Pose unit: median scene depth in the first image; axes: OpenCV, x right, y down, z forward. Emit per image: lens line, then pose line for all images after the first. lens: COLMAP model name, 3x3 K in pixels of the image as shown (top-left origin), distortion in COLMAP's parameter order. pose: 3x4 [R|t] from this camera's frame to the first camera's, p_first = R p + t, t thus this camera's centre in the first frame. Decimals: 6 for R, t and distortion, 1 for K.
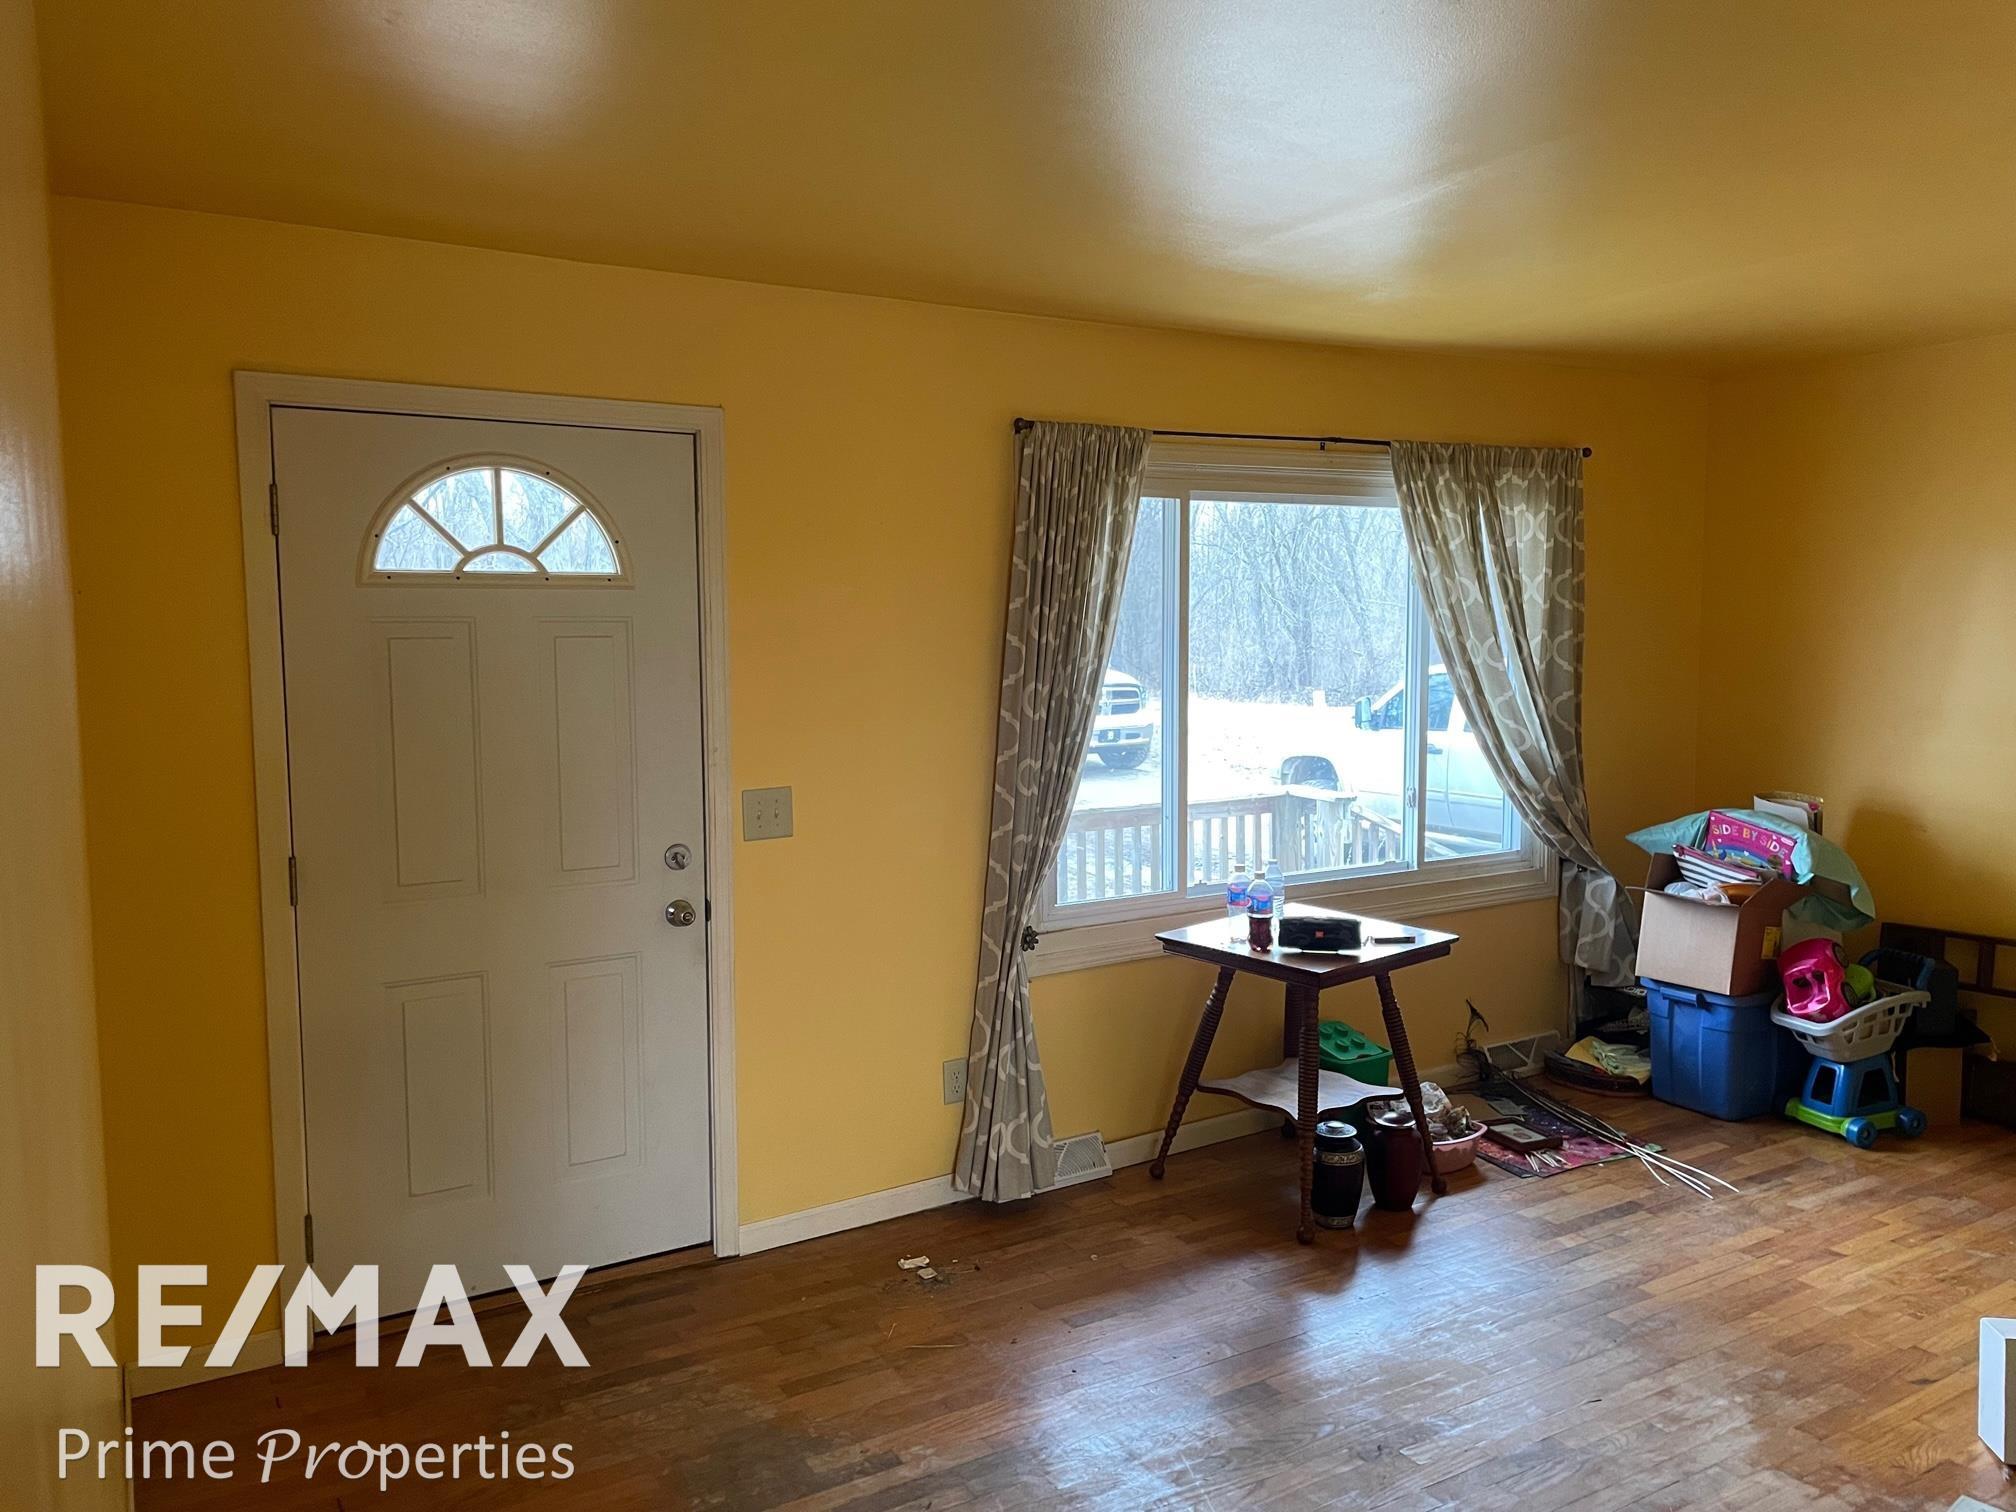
lens RADIAL K [[1513.6, 0, 1008.0], [0, 1513.6, 756.0], [0, 0, 1]] dist [0.077213, -0.086669]
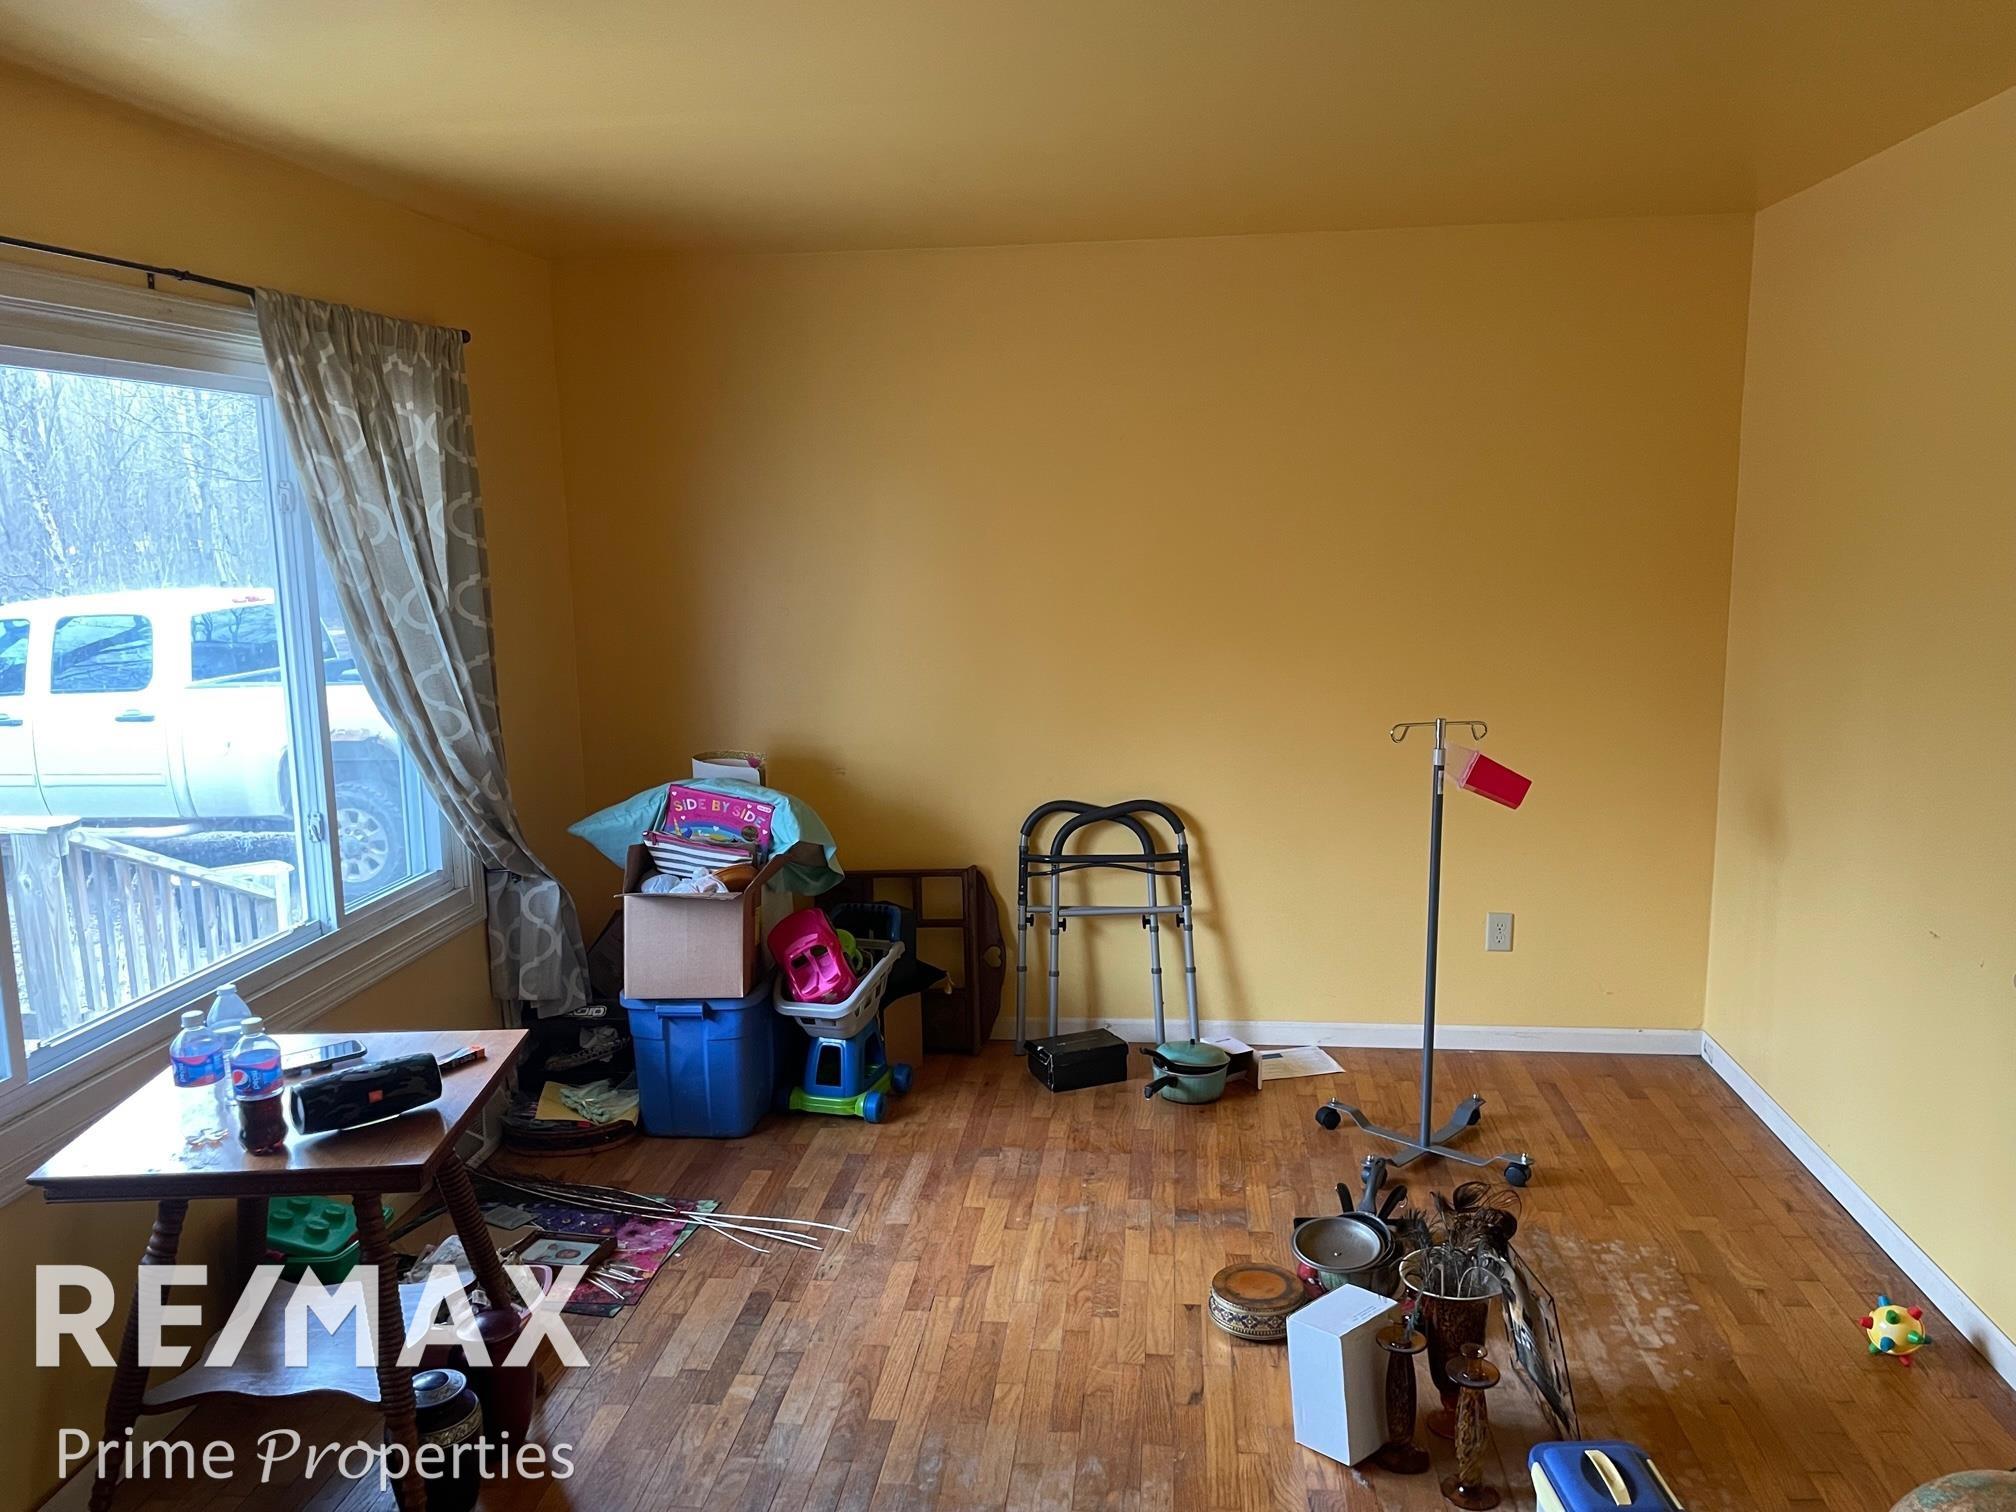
lens RADIAL K [[1513.6, 0, 1008.0], [0, 1513.6, 756.0], [0, 0, 1]] dist [0.077213, -0.086669]
pose [[0.592938, -0.131725, 0.794401, -0.097000], [0.088117, 0.991219, 0.098590, -0.047541], [-0.800412, 0.011542, 0.599339, 0.361082]]
